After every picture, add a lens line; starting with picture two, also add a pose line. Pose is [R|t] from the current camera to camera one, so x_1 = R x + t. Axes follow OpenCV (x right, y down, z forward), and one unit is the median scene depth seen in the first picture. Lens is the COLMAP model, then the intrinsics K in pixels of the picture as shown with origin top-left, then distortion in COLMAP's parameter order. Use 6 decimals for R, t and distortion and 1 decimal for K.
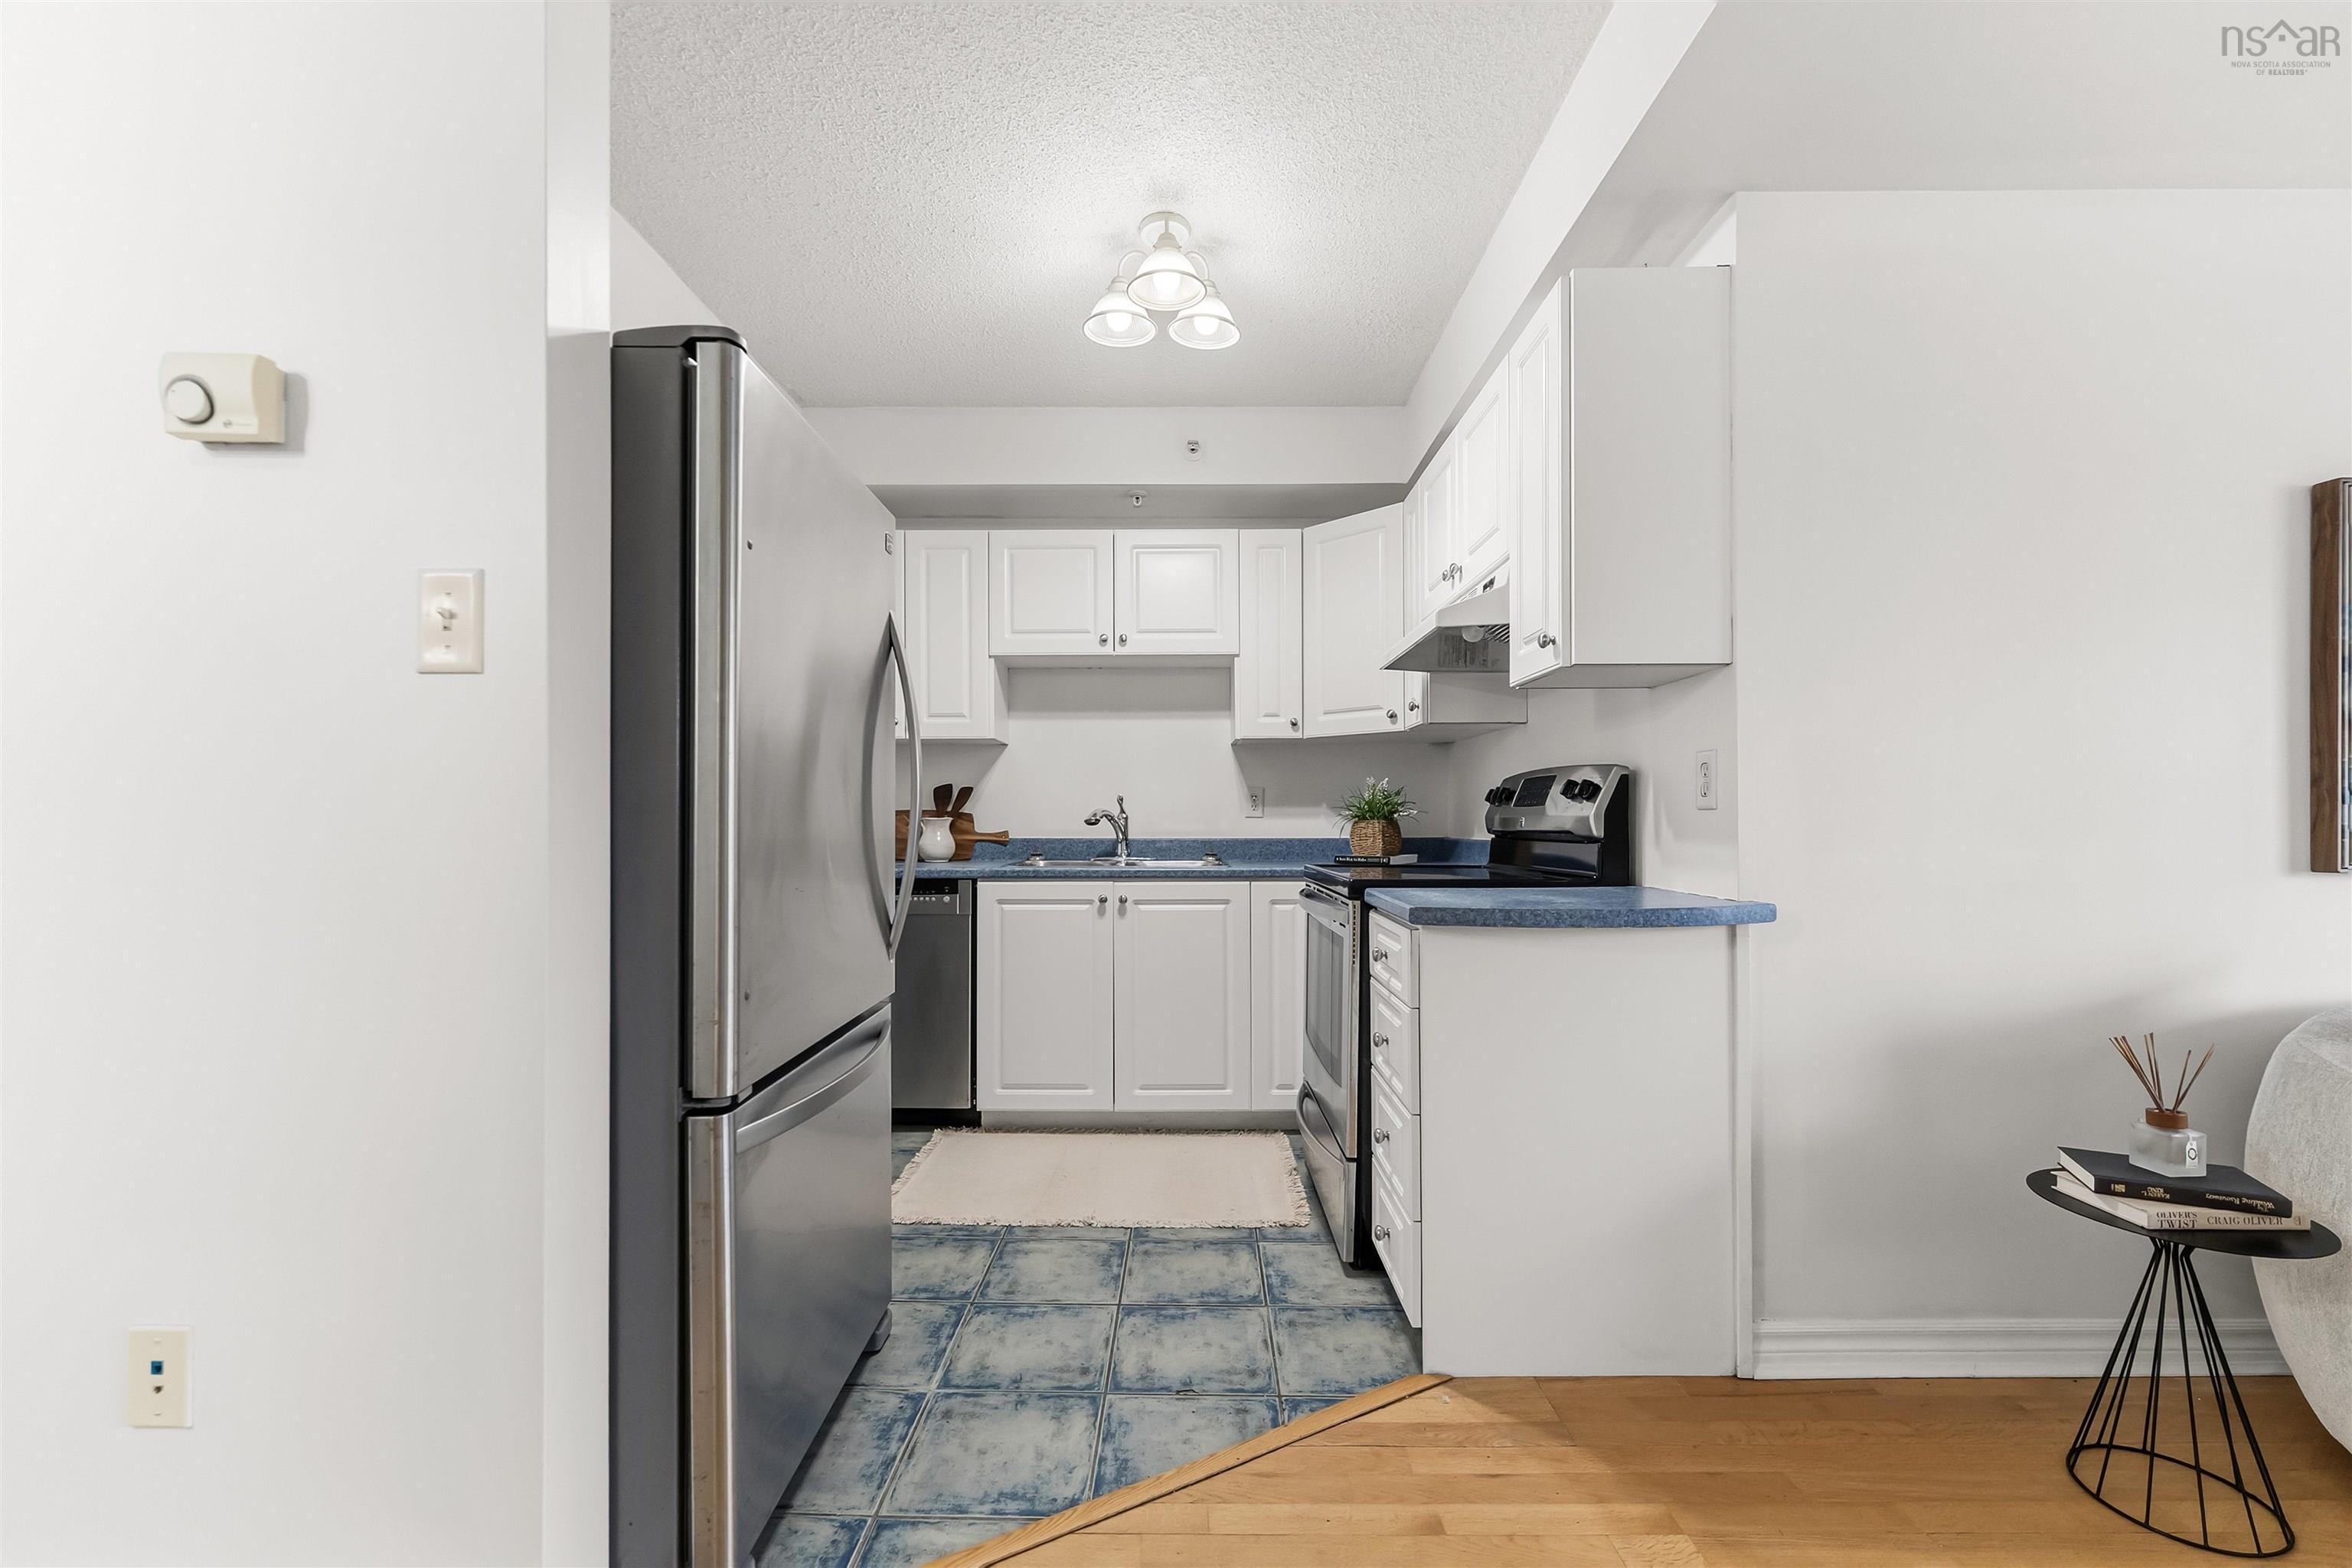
lens RADIAL K [[951.2, 0, 1190.7], [0, 951.2, 819.7], [0, 0, 1]] dist [0.000218, -0.000031]
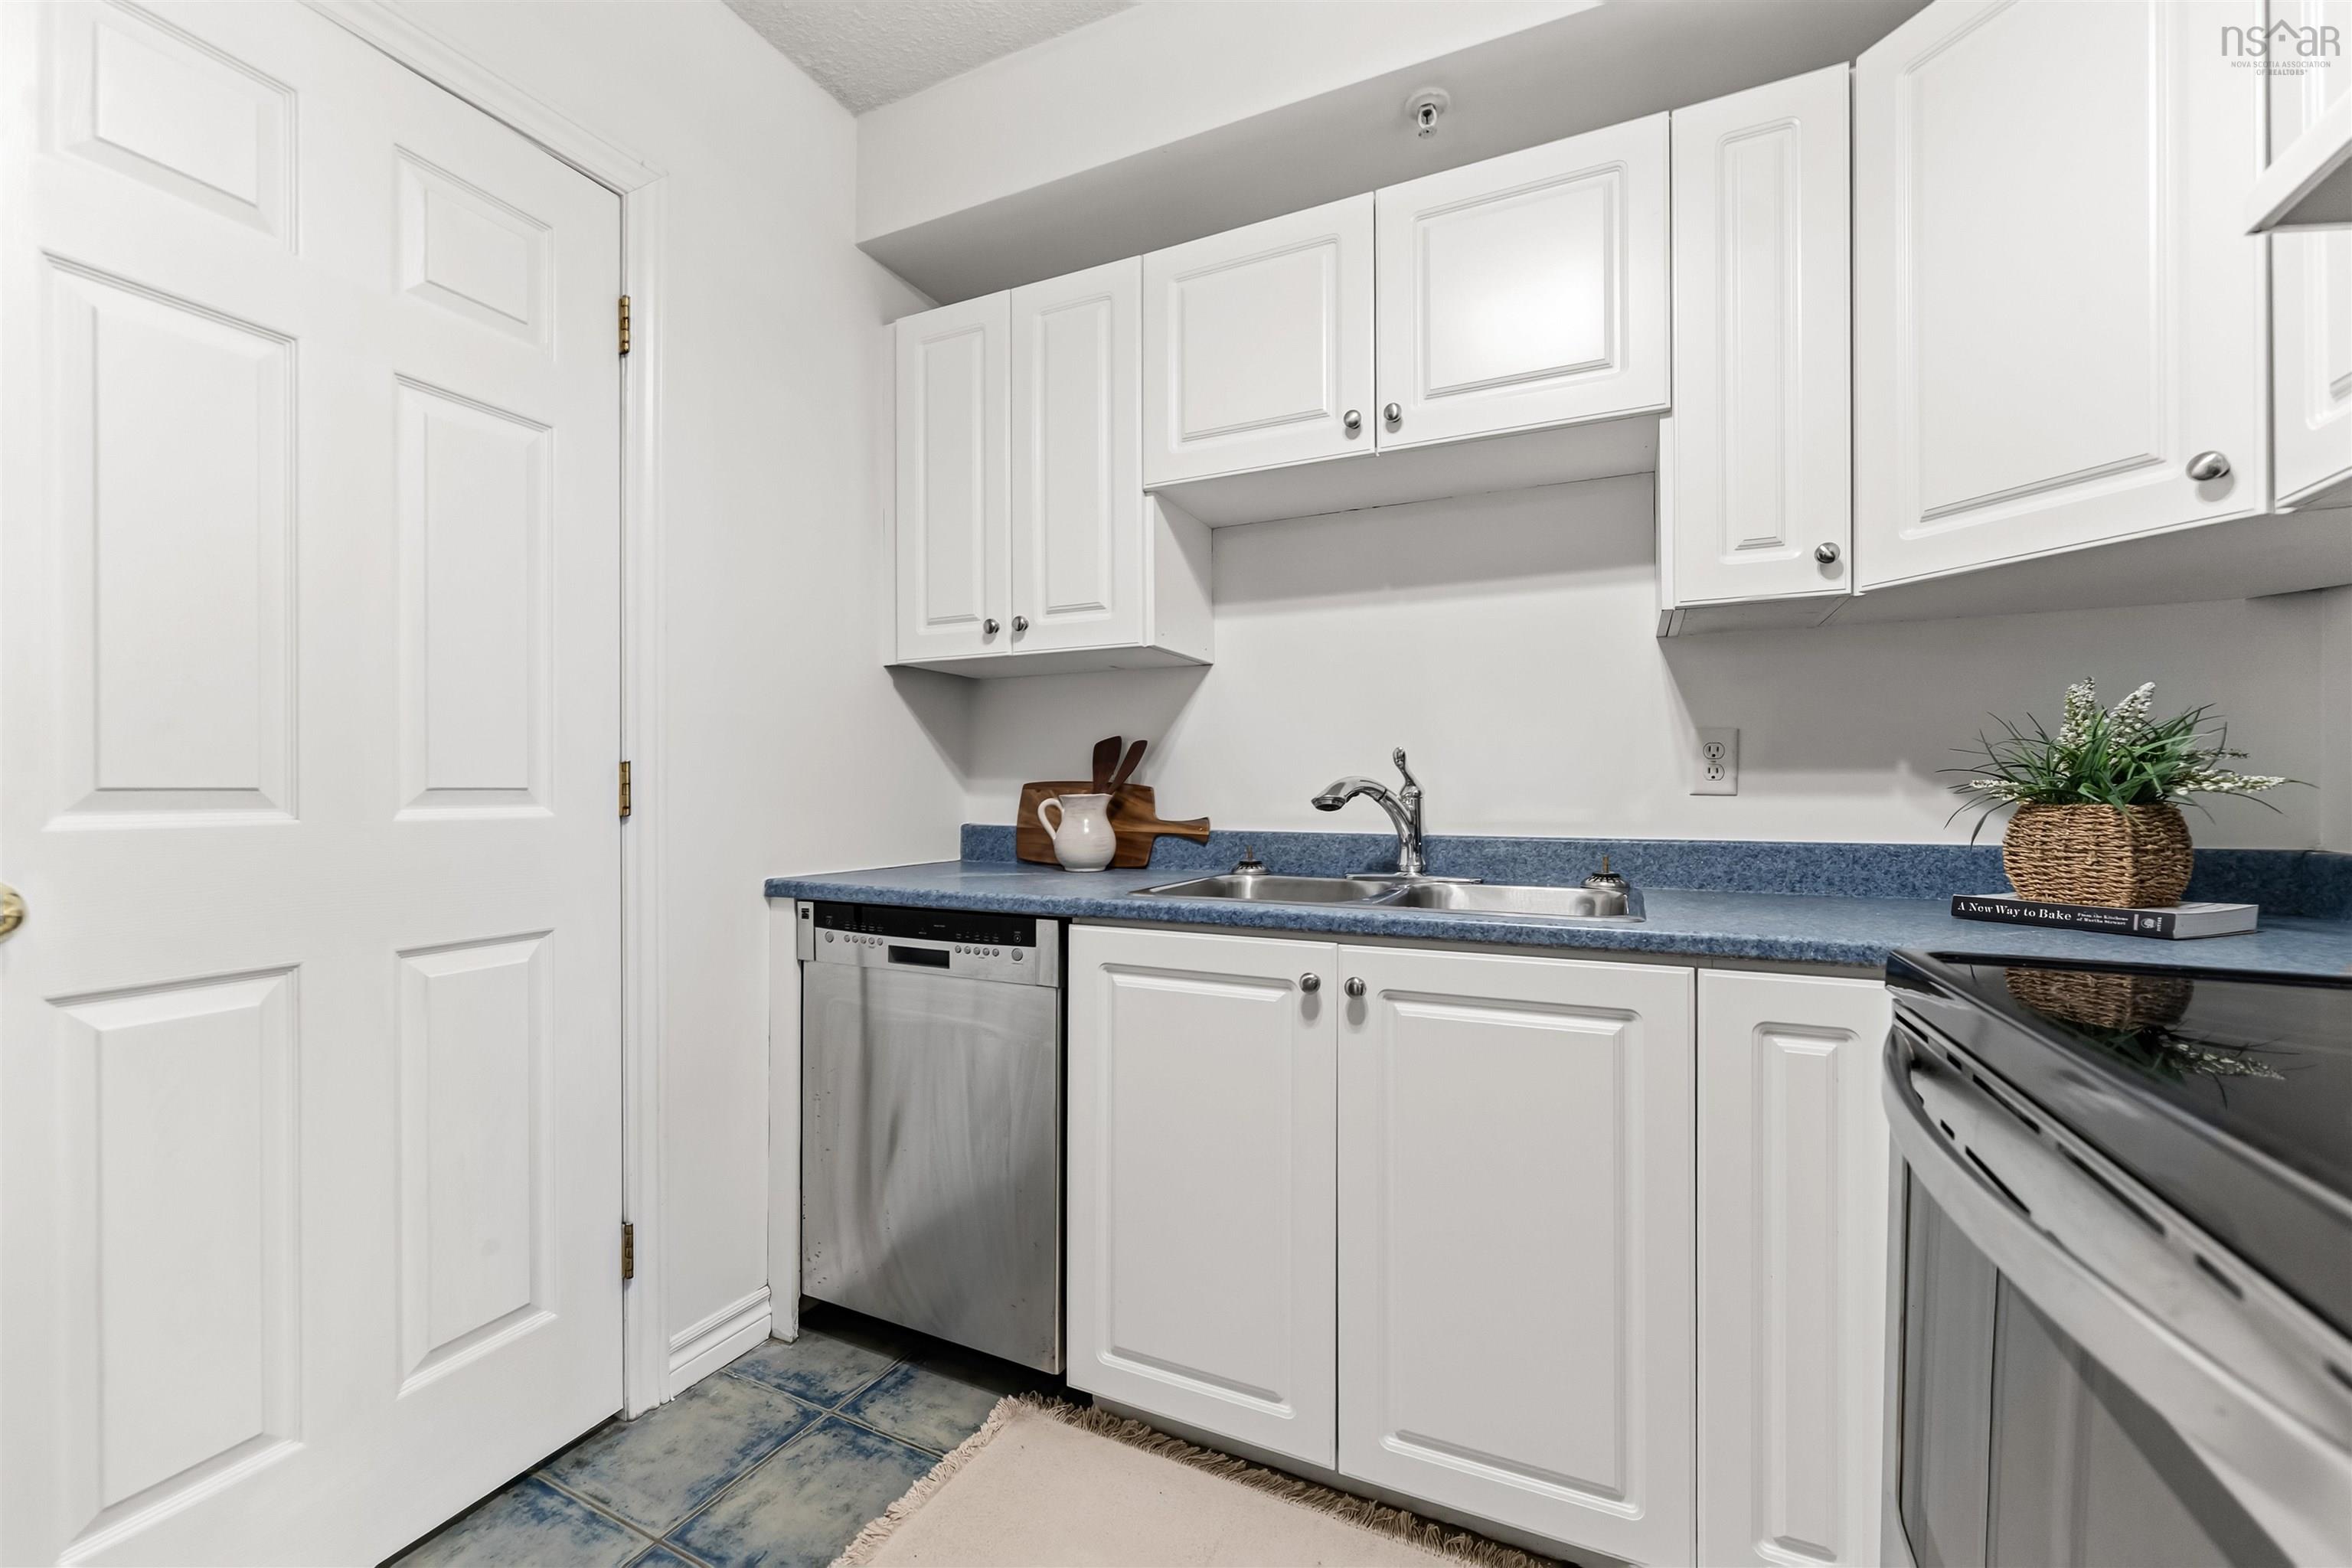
lens RADIAL K [[959.3, 0, 1174.3], [0, 959.3, 793.8], [0, 0, 1]] dist [-0.002408, -0.000049]
pose [[0.898261, 0.002130, -0.439457, 0.040180], [-0.002409, 0.999997, -0.000076, -0.002377], [0.439455, 0.001127, 0.898264, 0.523225]]
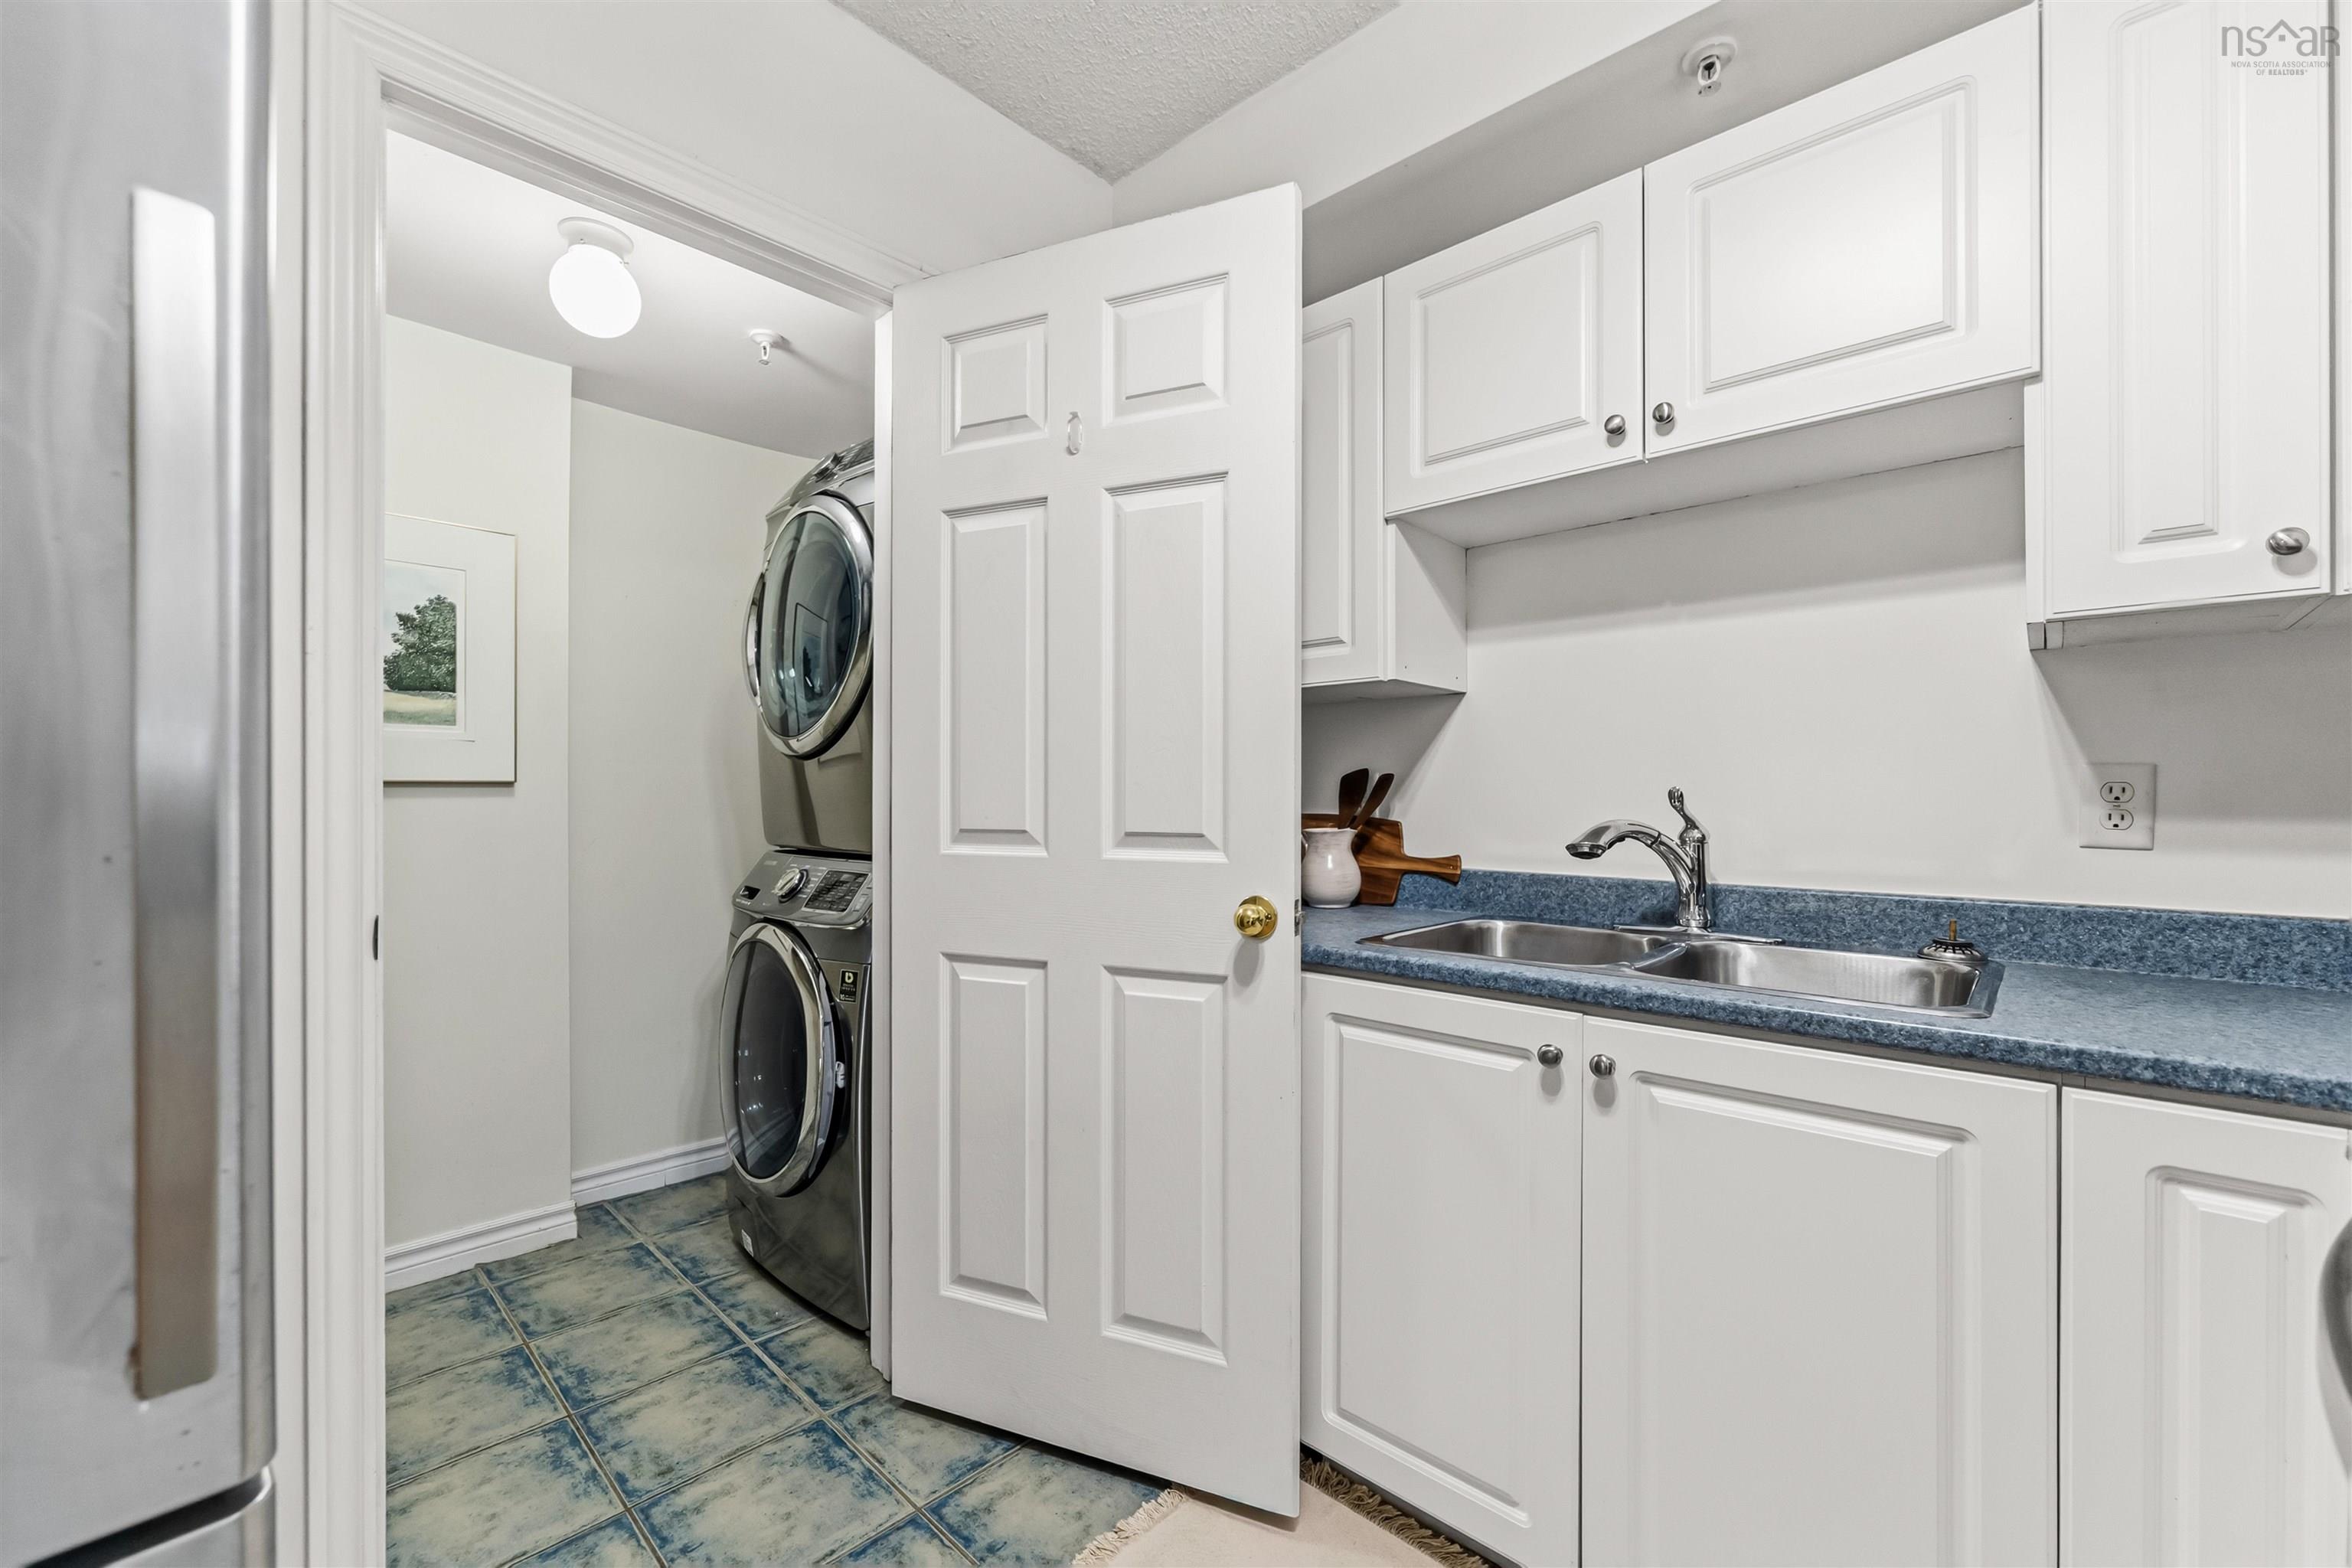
lens RADIAL K [[956.5, 0, 1171.7], [0, 956.5, 797.5], [0, 0, 1]] dist [-0.001722, 0.000145]
pose [[0.727291, 0.003753, -0.686319, 0.059887], [-0.006333, 0.999979, -0.001244, -0.020303], [0.686300, 0.005251, 0.727299, 0.543632]]
